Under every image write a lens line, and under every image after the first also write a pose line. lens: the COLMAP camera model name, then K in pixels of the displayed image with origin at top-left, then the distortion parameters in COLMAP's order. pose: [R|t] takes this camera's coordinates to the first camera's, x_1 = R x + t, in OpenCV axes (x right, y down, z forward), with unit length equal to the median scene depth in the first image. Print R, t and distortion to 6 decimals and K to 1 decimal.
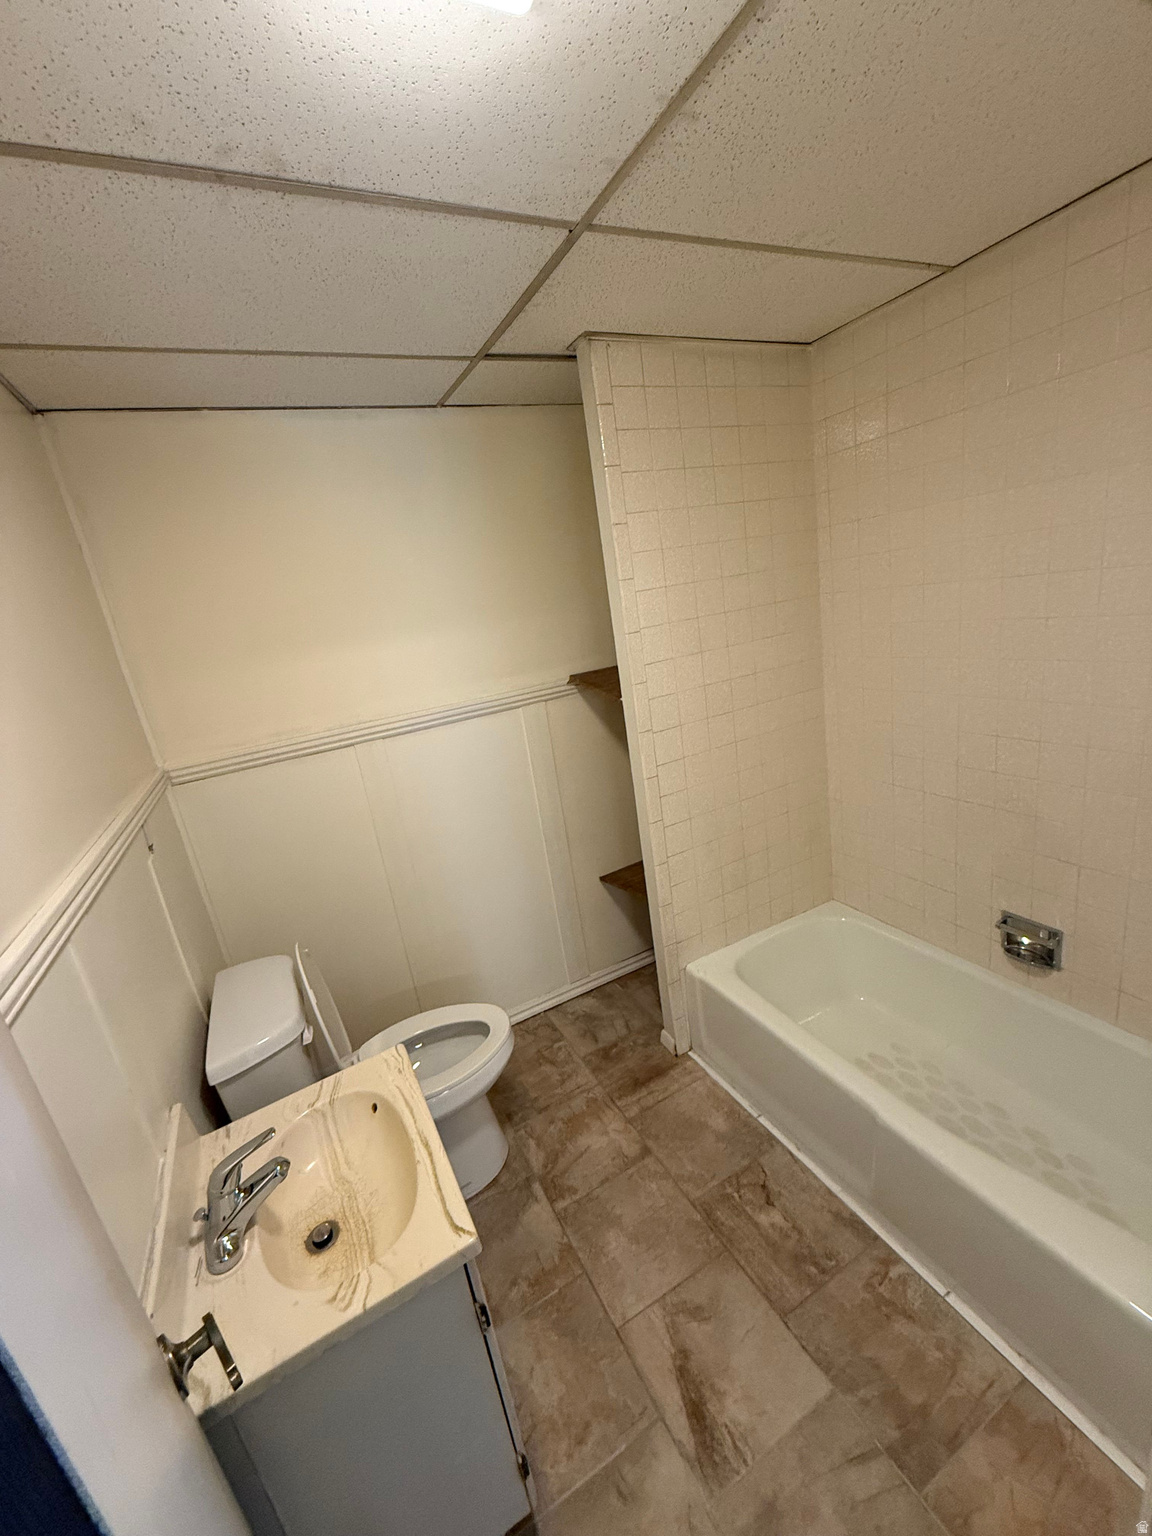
lens RADIAL K [[608.1, 0, 576.3], [0, 608.1, 765.7], [0, 0, 1]] dist [0.000499, -0.000392]
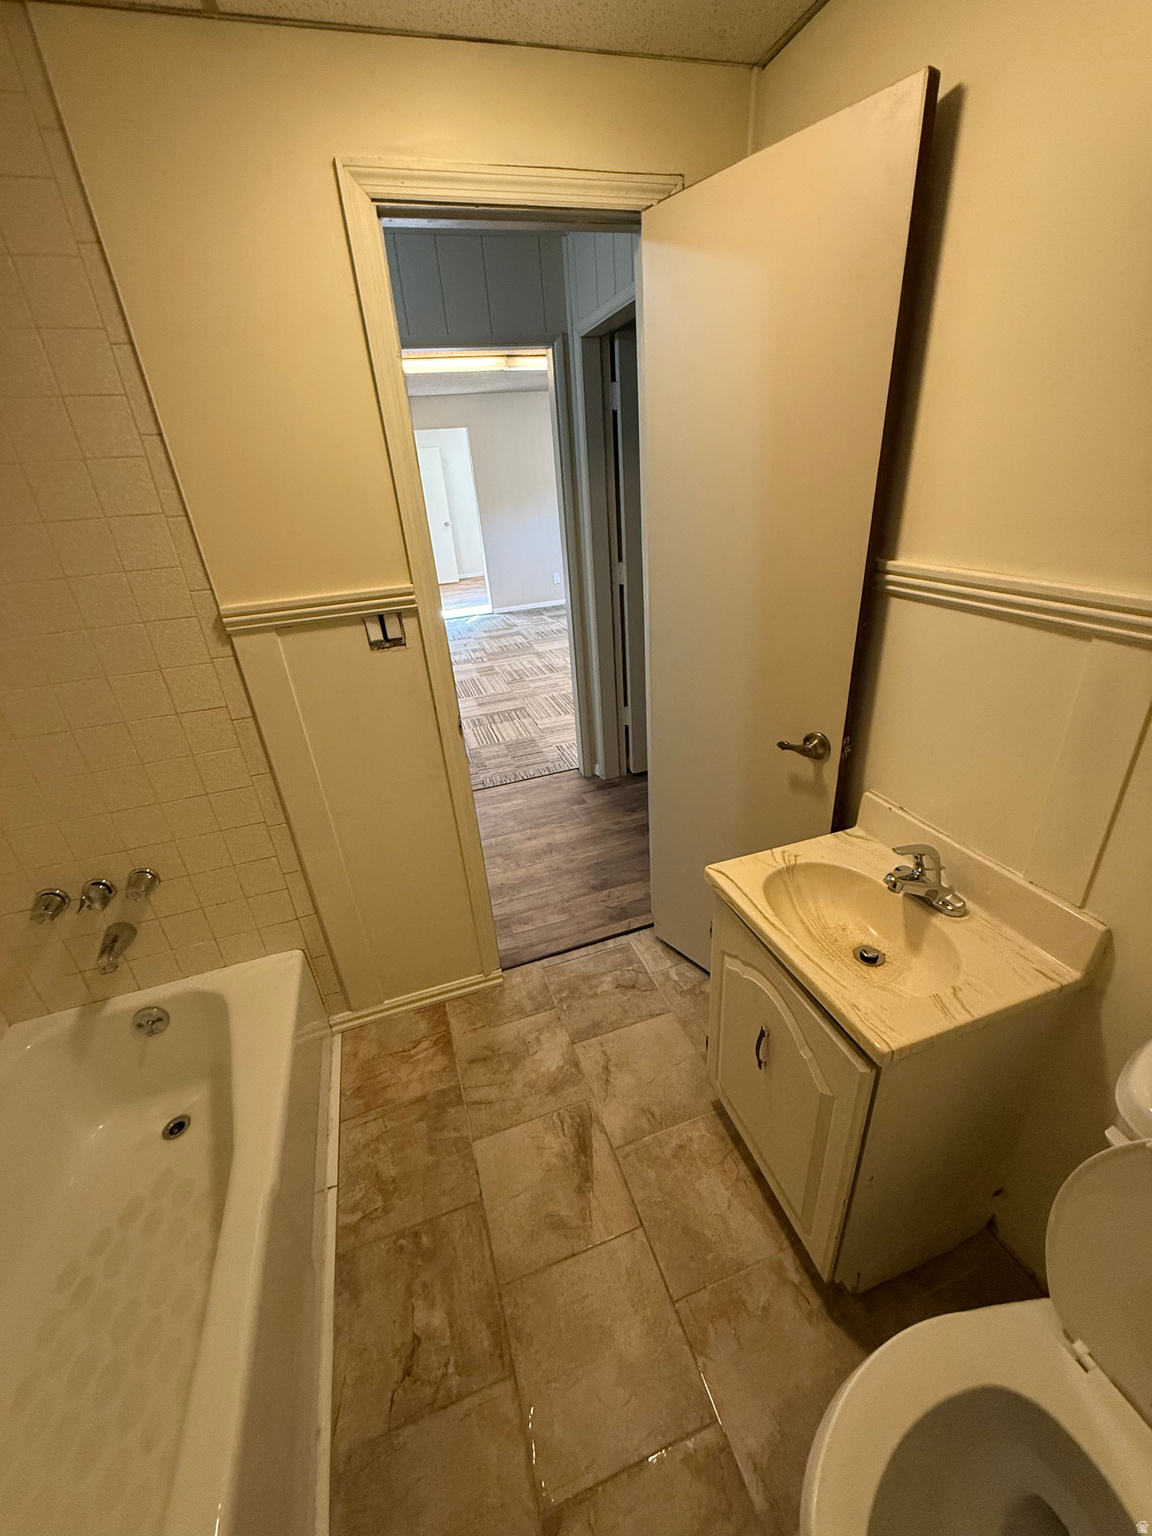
lens RADIAL K [[608.1, 0, 580.9], [0, 608.1, 767.1], [0, 0, 1]] dist [0.000499, -0.000392]
pose [[-0.965233, 0.124041, 0.230085, -0.158603], [0.246515, 0.724694, 0.643467, -0.256856], [-0.086925, 0.677815, -0.730076, 1.261519]]
